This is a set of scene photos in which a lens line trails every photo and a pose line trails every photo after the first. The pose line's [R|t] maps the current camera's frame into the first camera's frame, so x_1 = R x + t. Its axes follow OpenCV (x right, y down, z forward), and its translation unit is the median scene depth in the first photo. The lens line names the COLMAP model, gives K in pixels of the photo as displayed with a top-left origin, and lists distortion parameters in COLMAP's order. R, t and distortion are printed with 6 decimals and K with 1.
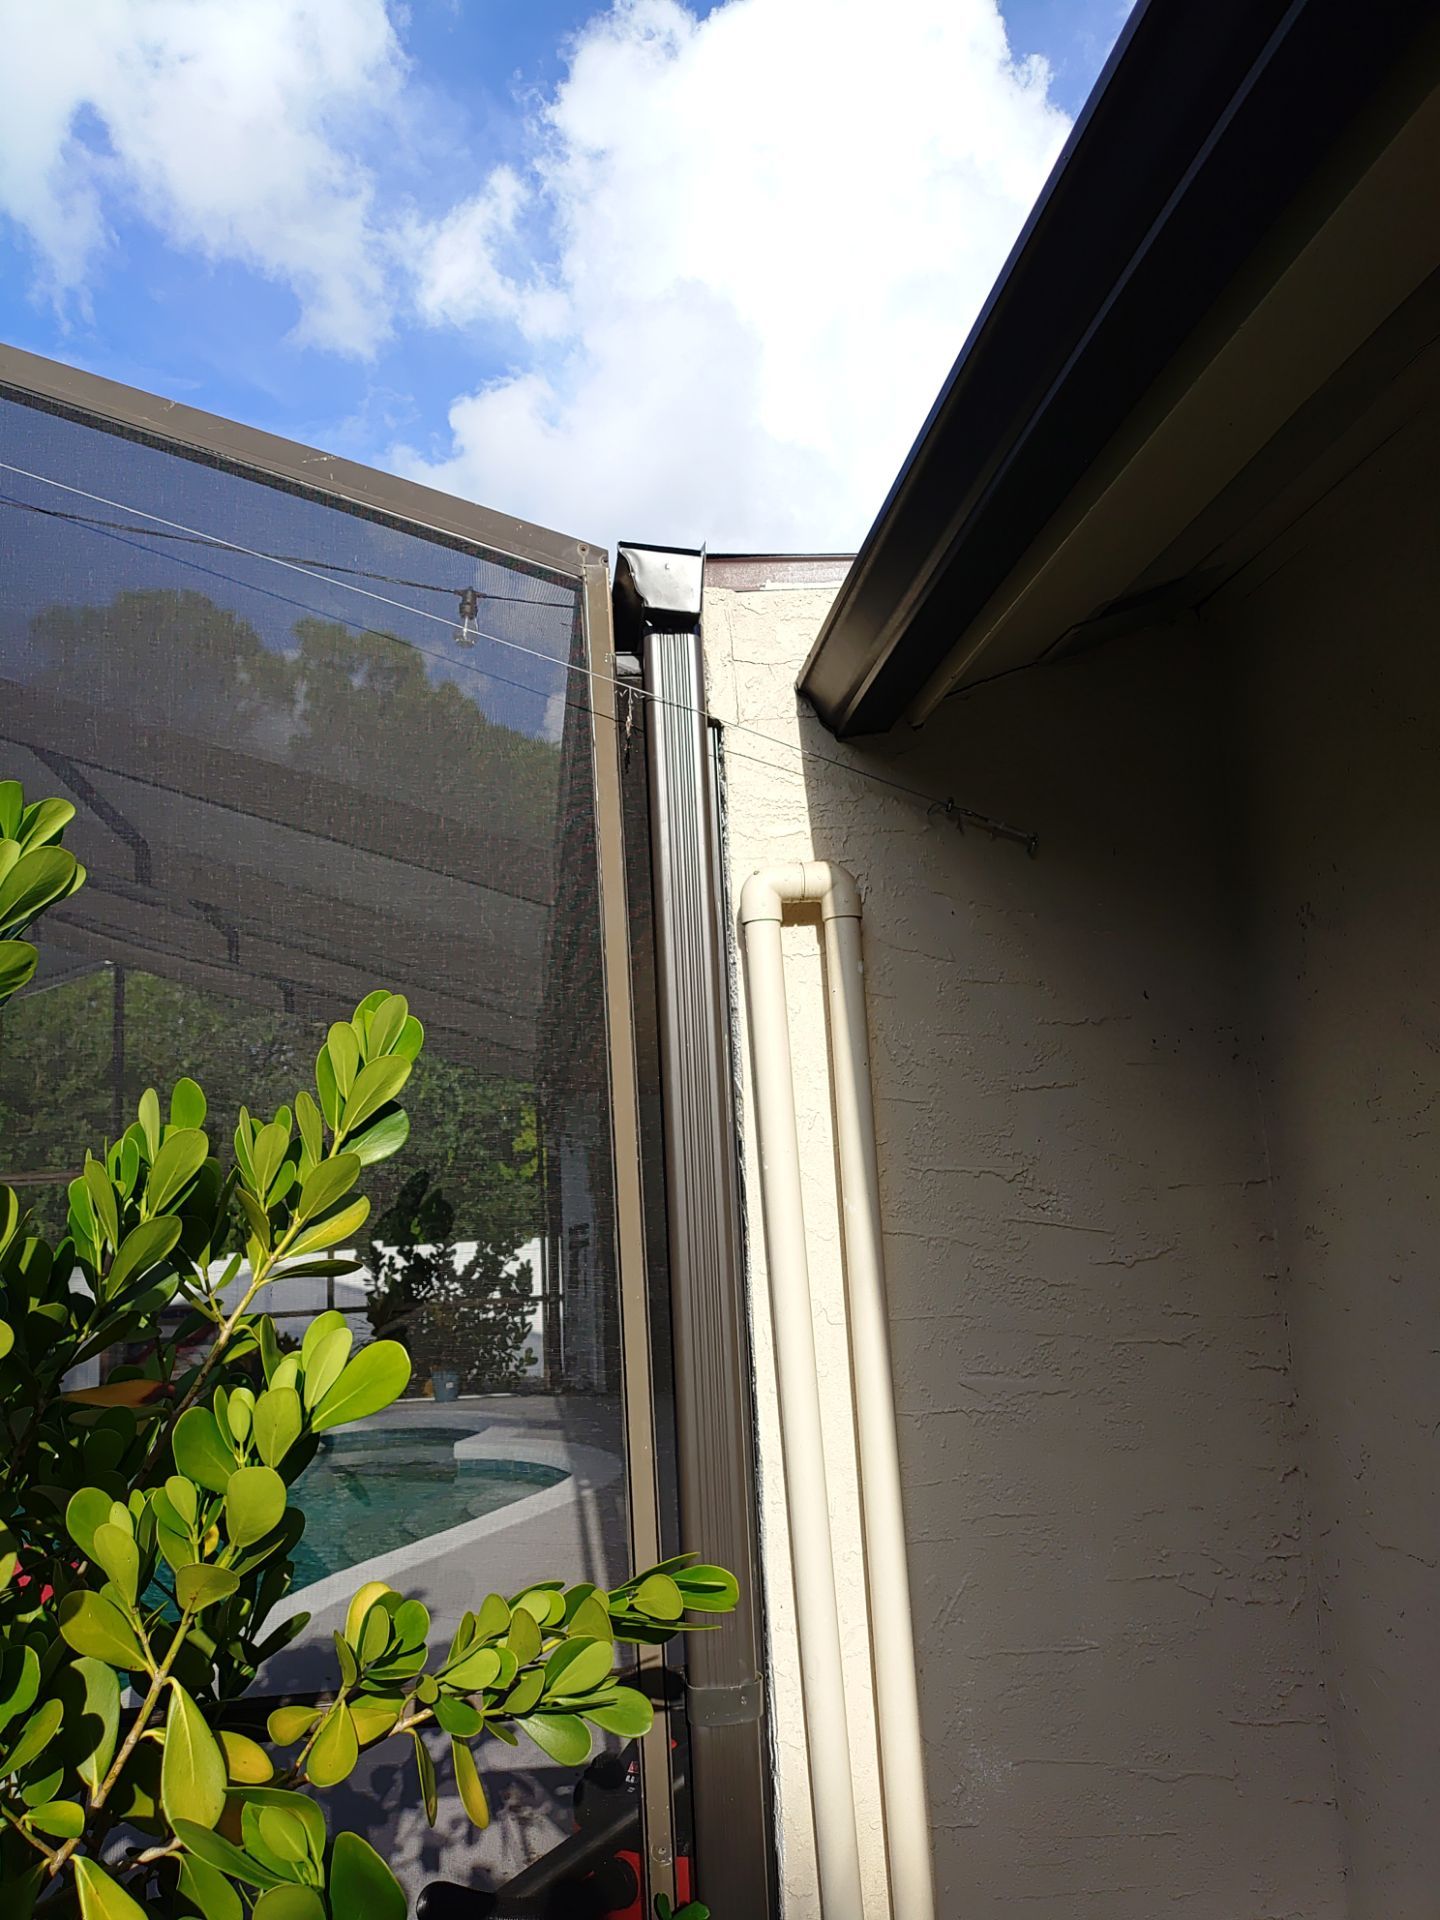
lens RADIAL K [[1445.9, 0, 720.0], [0, 1445.9, 960.0], [0, 0, 1]] dist [0.043300, -0.052849]
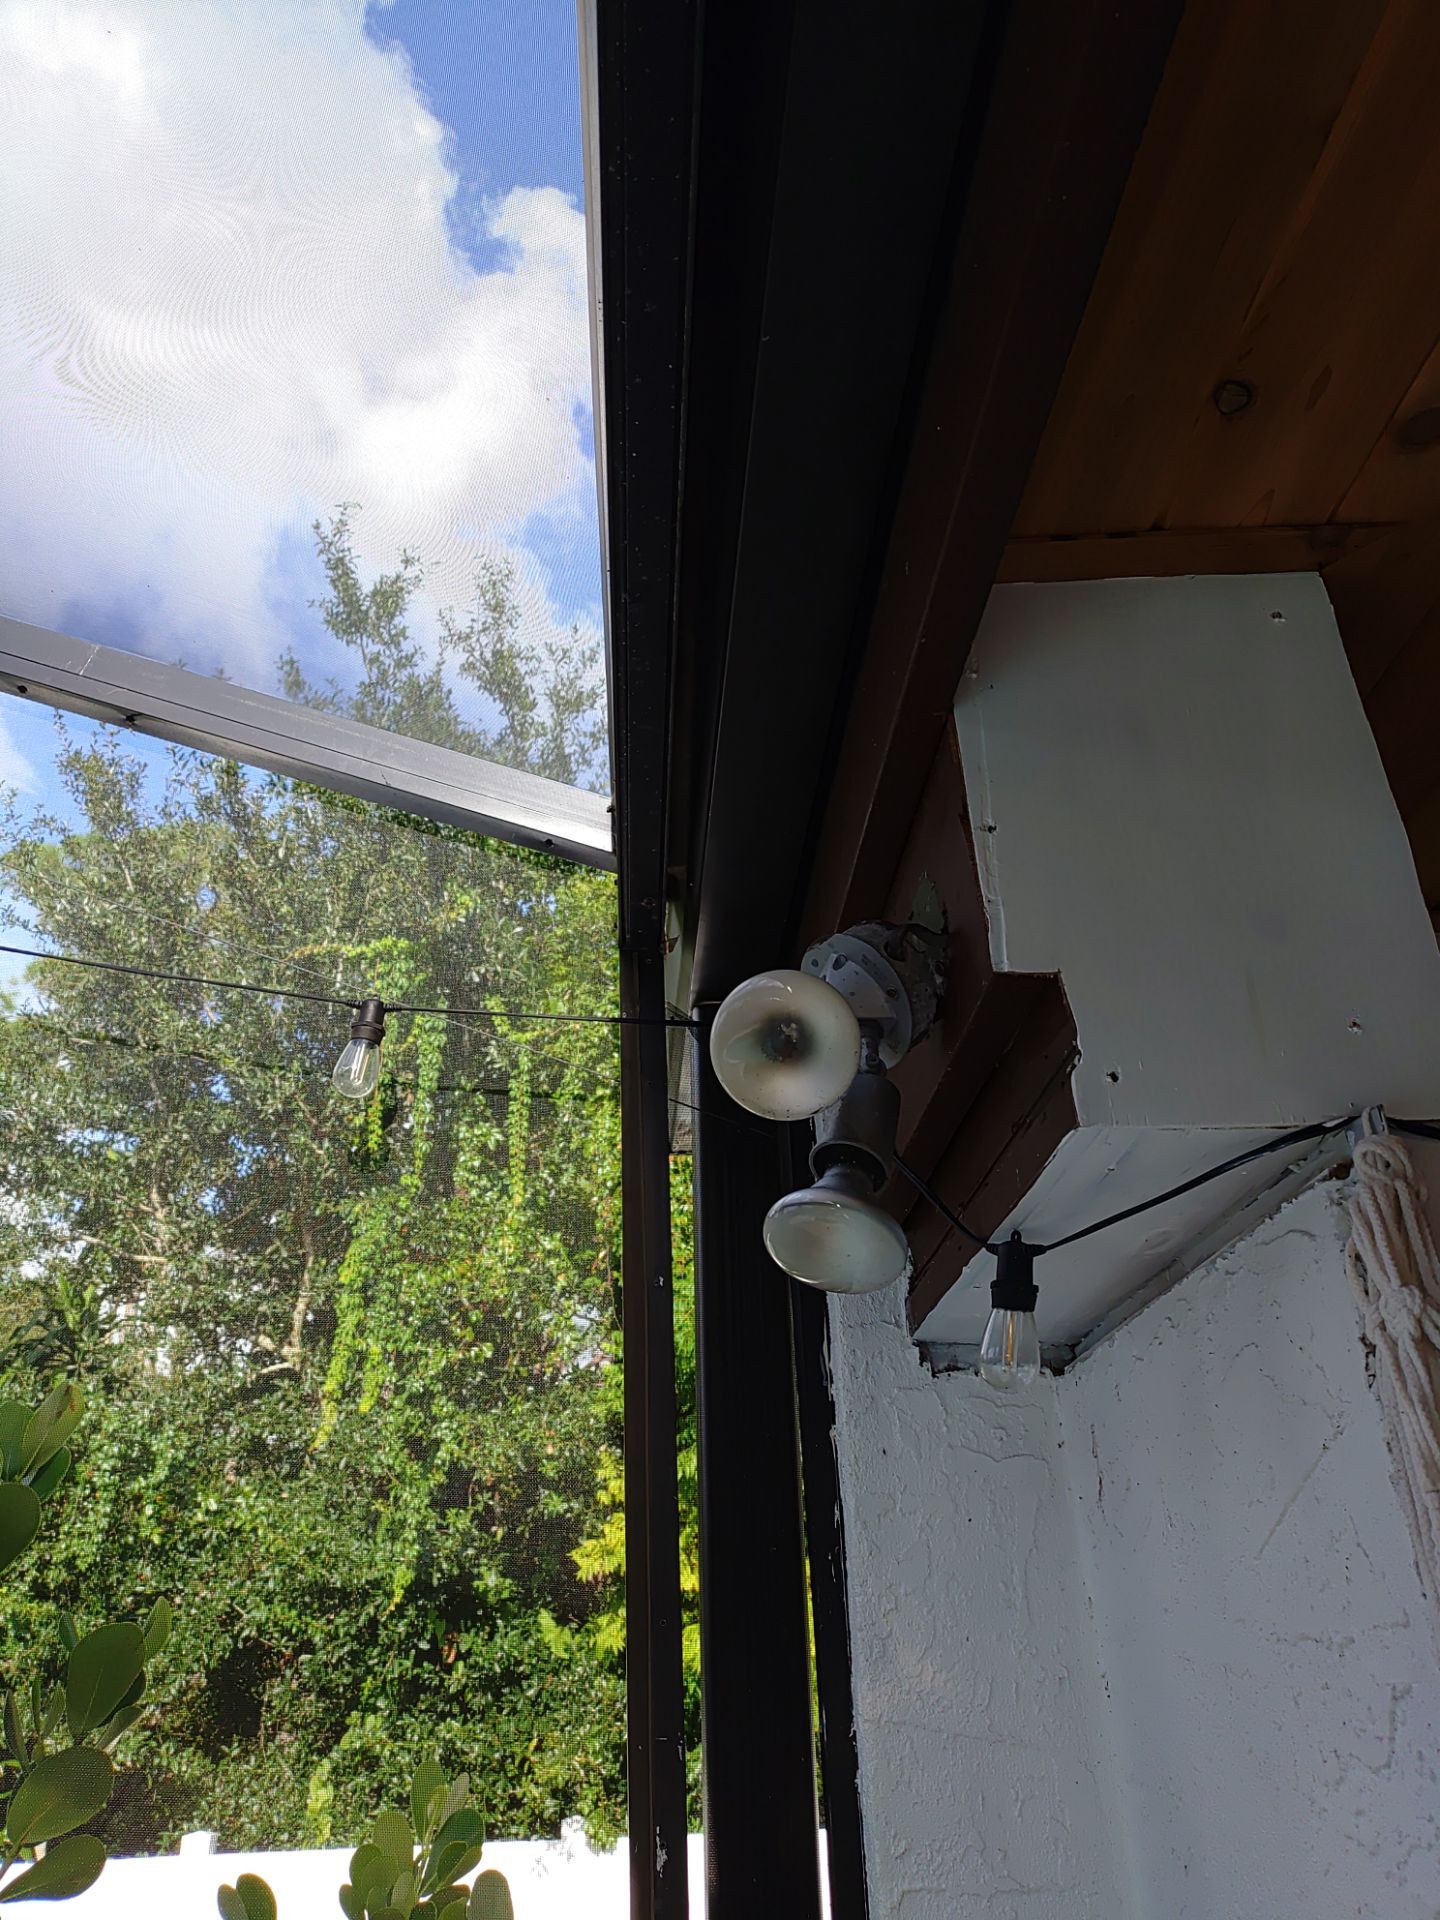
lens RADIAL K [[1445.9, 0, 720.0], [0, 1445.9, 960.0], [0, 0, 1]] dist [0.043300, -0.052849]
pose [[0.998525, -0.009193, -0.053505, -0.180087], [-0.006012, 0.960771, -0.277278, 0.177679], [0.053955, 0.277191, 0.959299, 1.281007]]
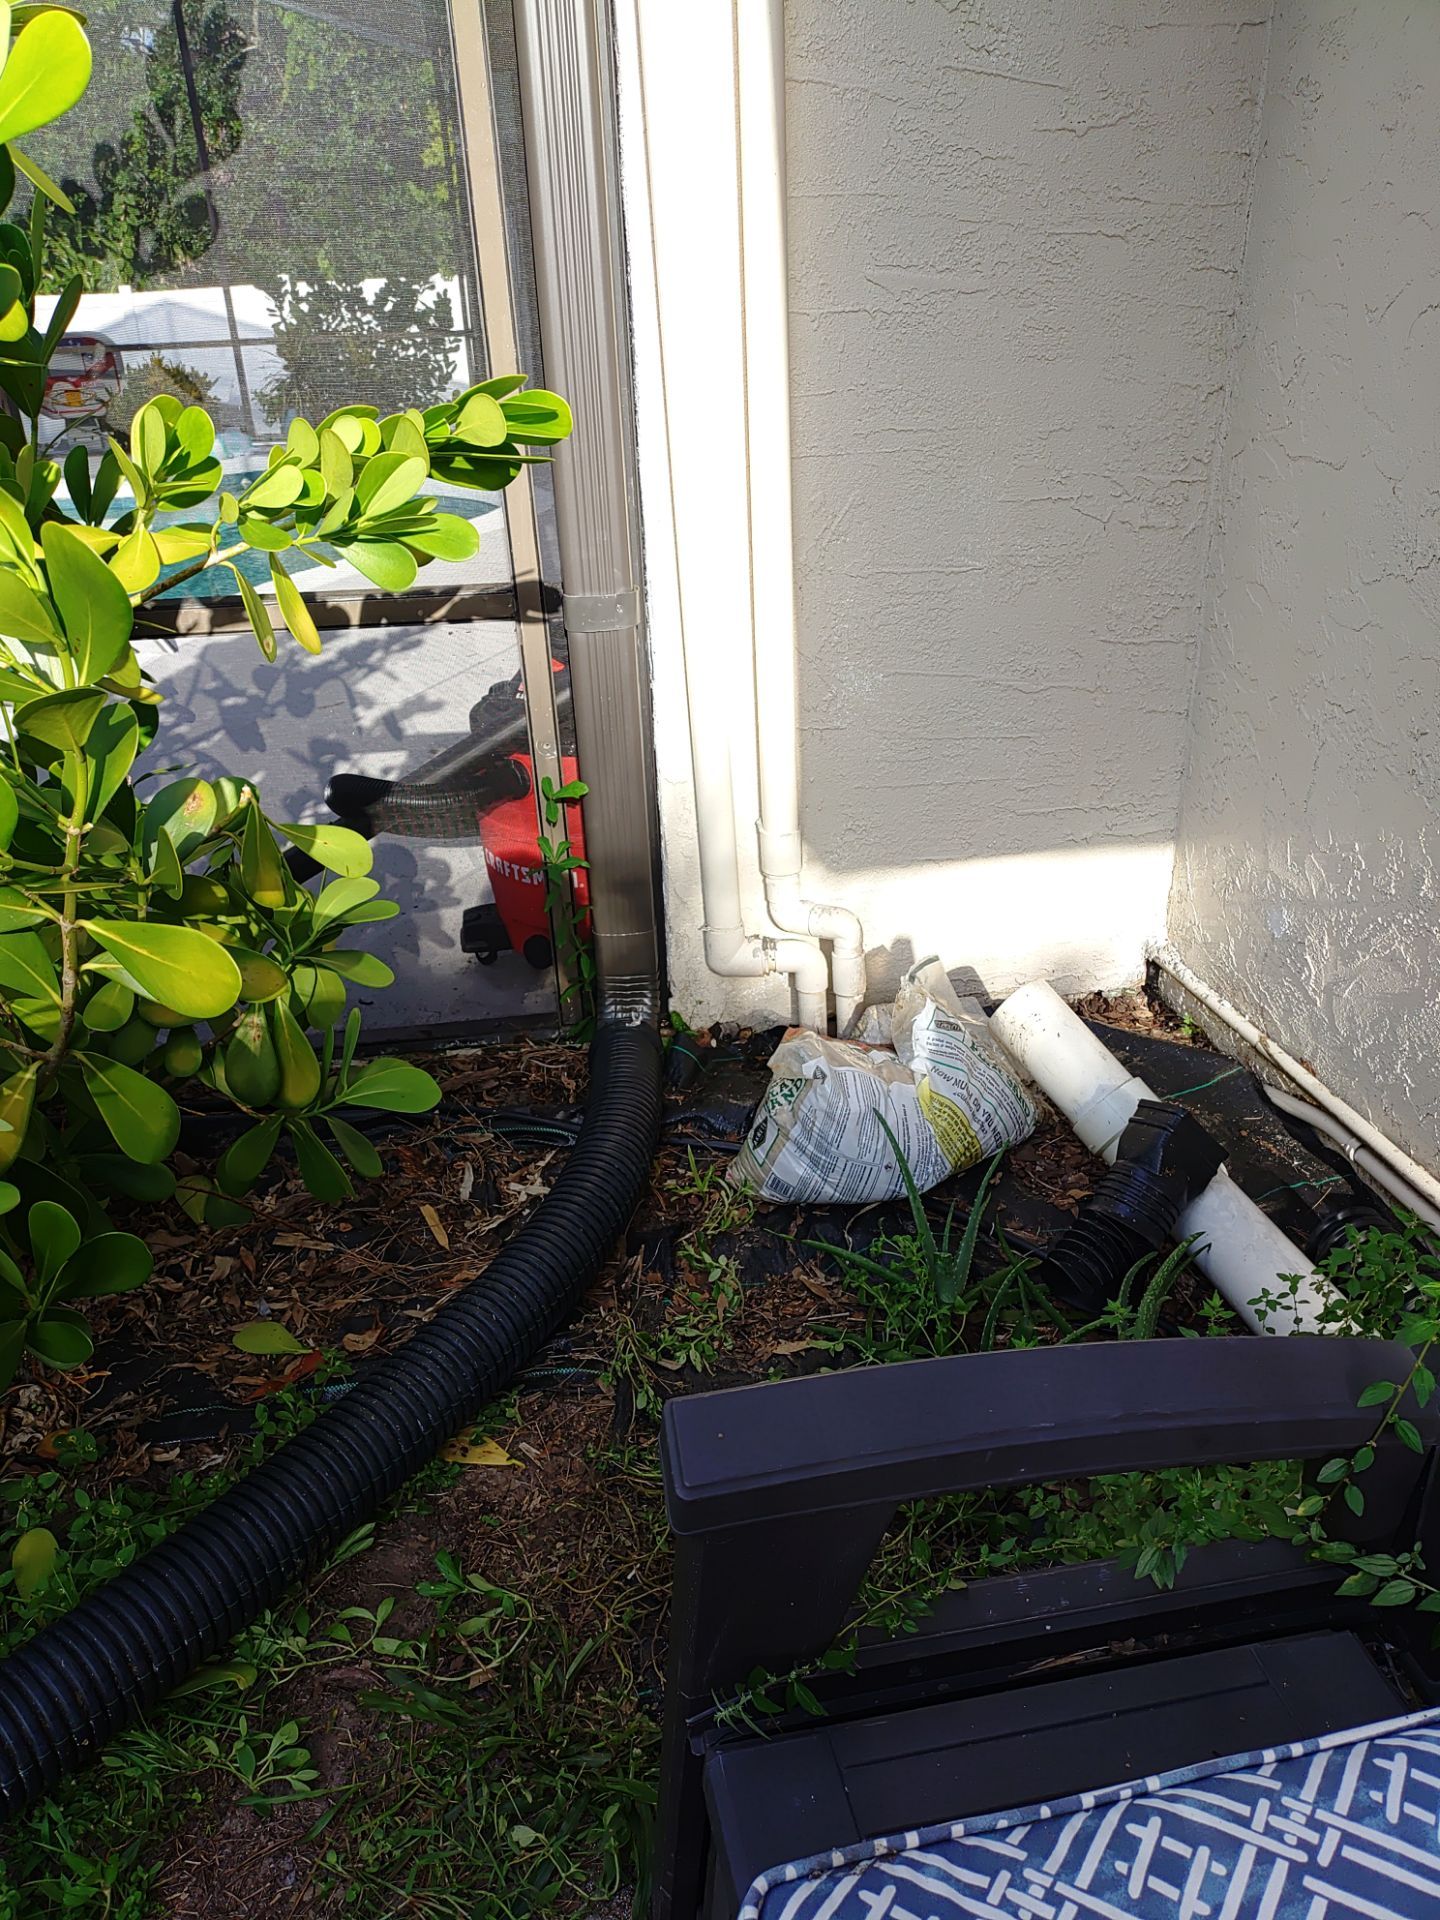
lens RADIAL K [[1445.9, 0, 720.0], [0, 1445.9, 960.0], [0, 0, 1]] dist [0.043300, -0.052849]
pose [[0.999329, -0.002304, 0.036553, 0.005640], [-0.019392, 0.813378, 0.581412, 0.014875], [-0.031071, -0.581731, 0.812788, 0.006396]]
